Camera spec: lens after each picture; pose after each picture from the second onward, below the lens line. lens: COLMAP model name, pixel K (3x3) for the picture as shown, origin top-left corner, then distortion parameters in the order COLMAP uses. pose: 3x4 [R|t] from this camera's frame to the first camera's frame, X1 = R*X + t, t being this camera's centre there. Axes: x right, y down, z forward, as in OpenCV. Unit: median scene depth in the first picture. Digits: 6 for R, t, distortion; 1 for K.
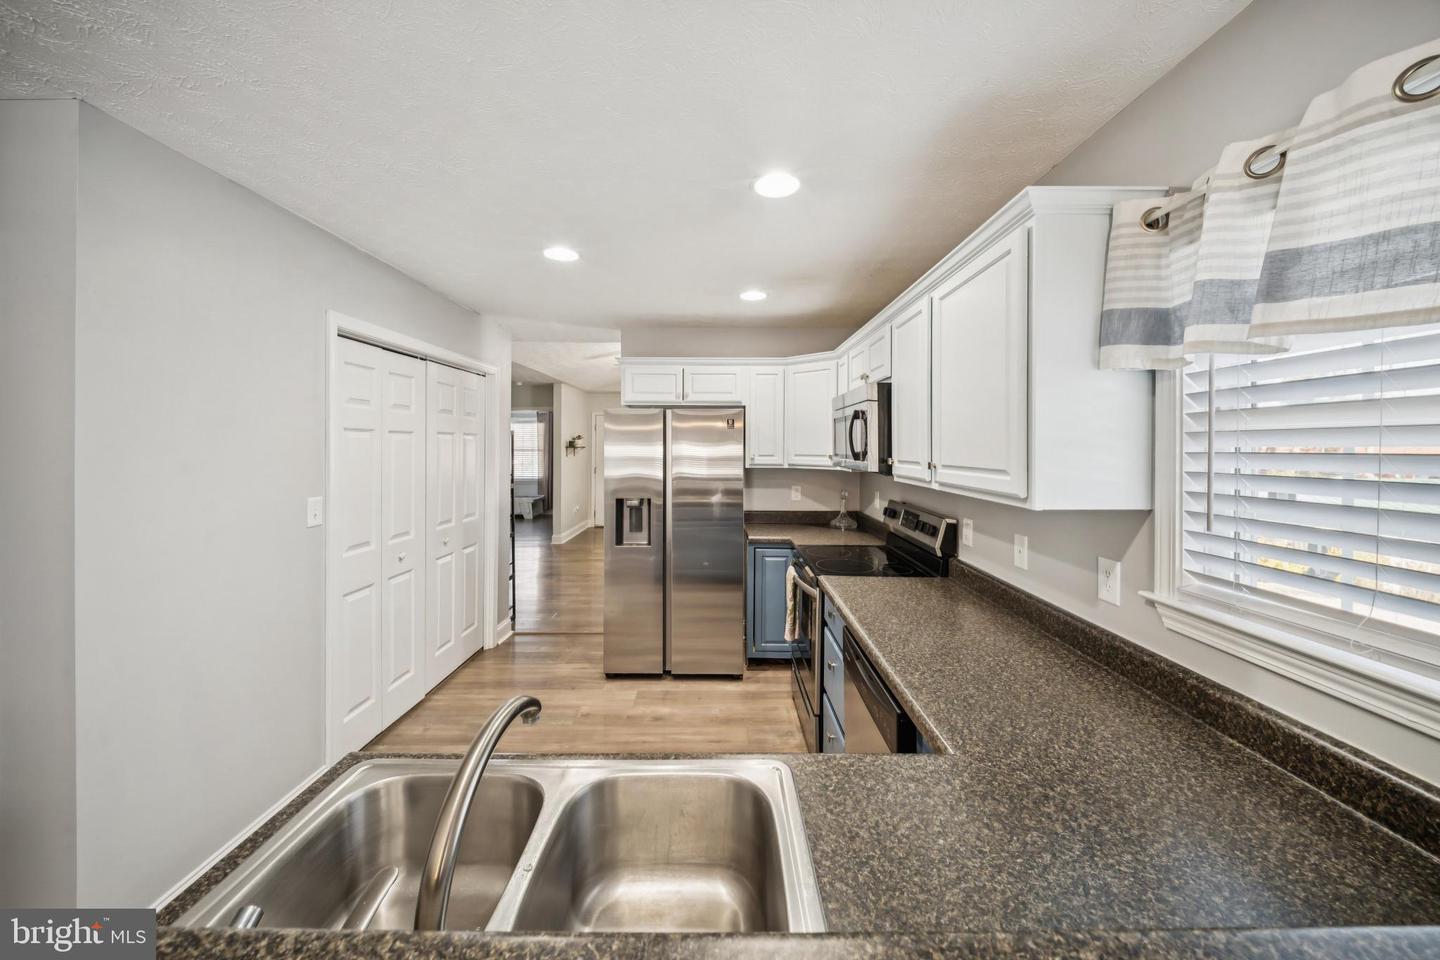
lens RADIAL K [[506.4, 0, 722.0], [0, 506.4, 451.2], [0, 0, 1]] dist [0.000989, -0.000136]
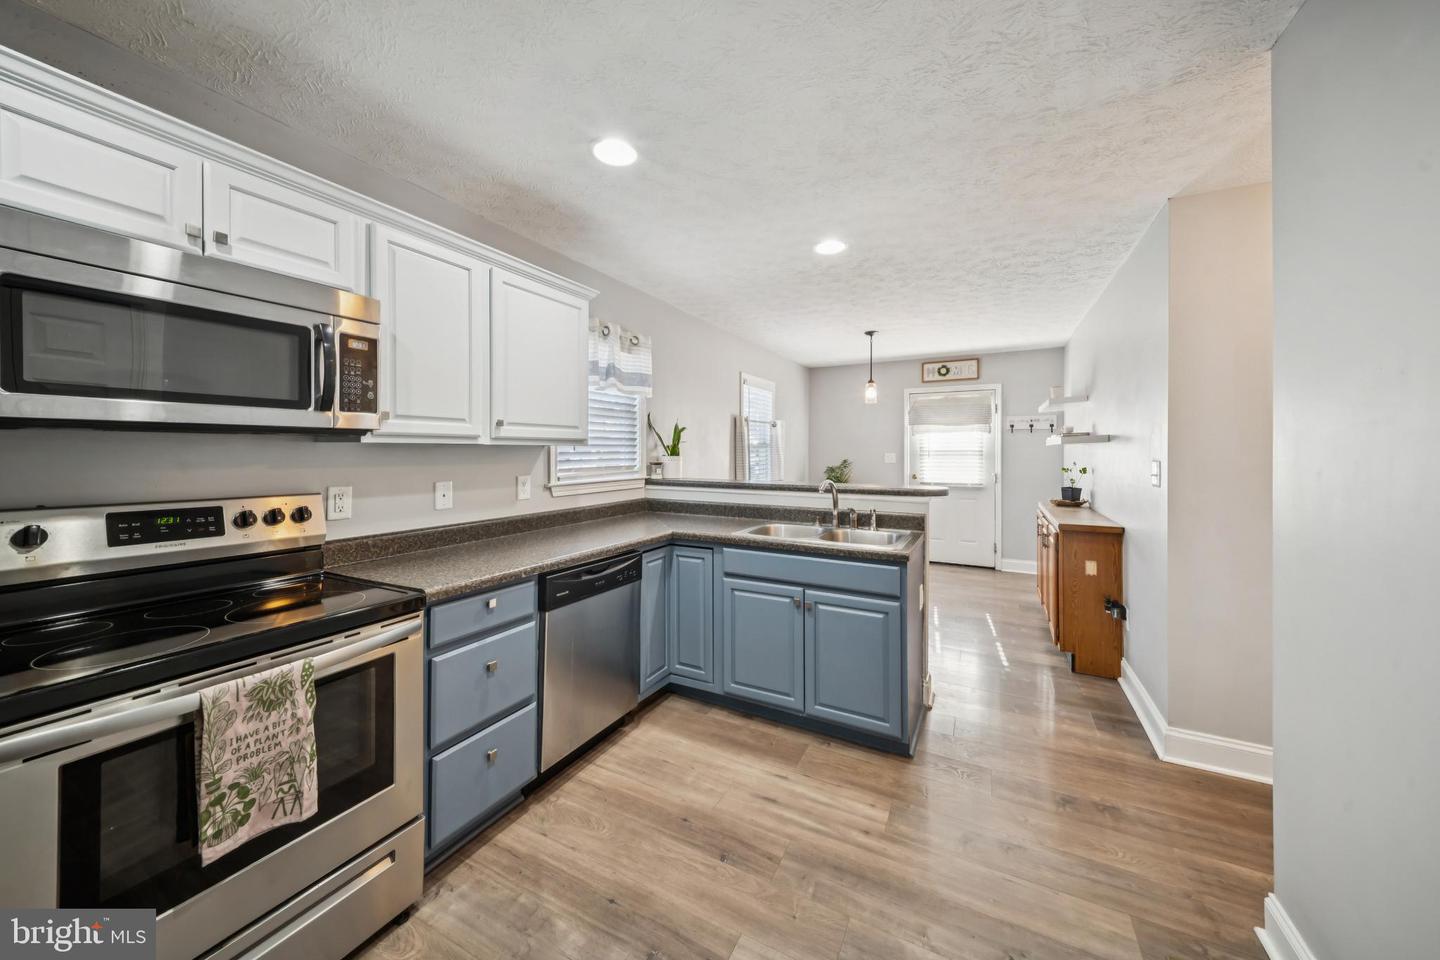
lens RADIAL K [[506.4, 0, 722.0], [0, 506.4, 451.2], [0, 0, 1]] dist [0.000989, -0.000136]
pose [[-0.884545, -0.001790, 0.466452, -0.446580], [0.003259, 0.999945, 0.010016, 0.066596], [-0.466444, 0.010380, -0.884490, 1.408611]]
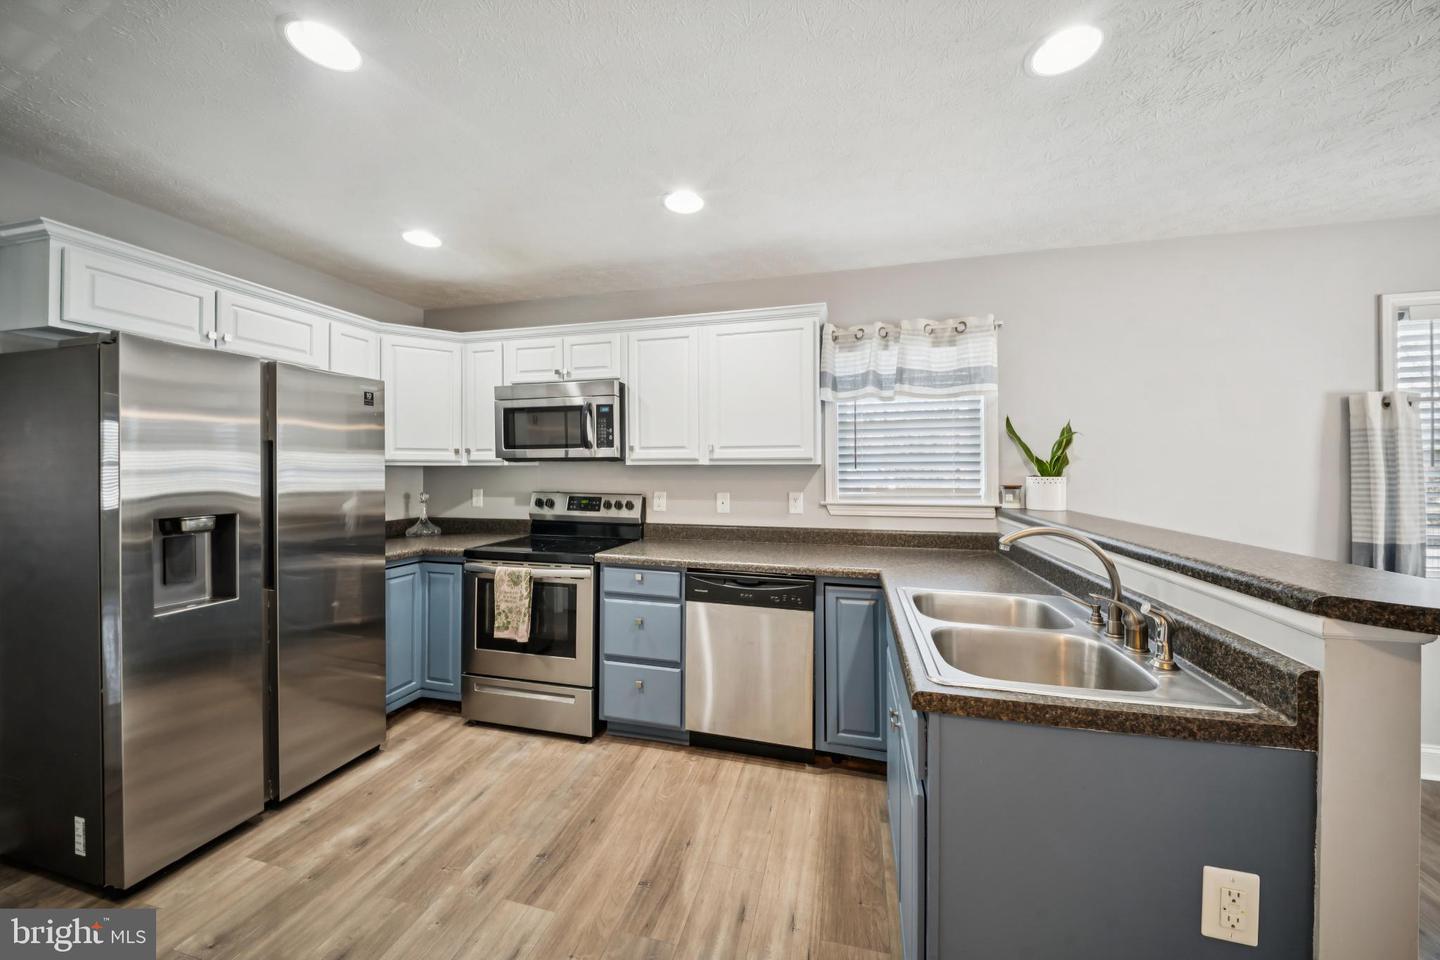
lens RADIAL K [[501.0, 0, 719.5], [0, 501.0, 468.9], [0, 0, 1]] dist [0.000440, -0.000210]
pose [[0.255963, 0.001953, 0.966685, -0.765070], [0.011287, 0.999924, -0.005008, 0.078146], [-0.966621, 0.012193, 0.255921, 0.482500]]
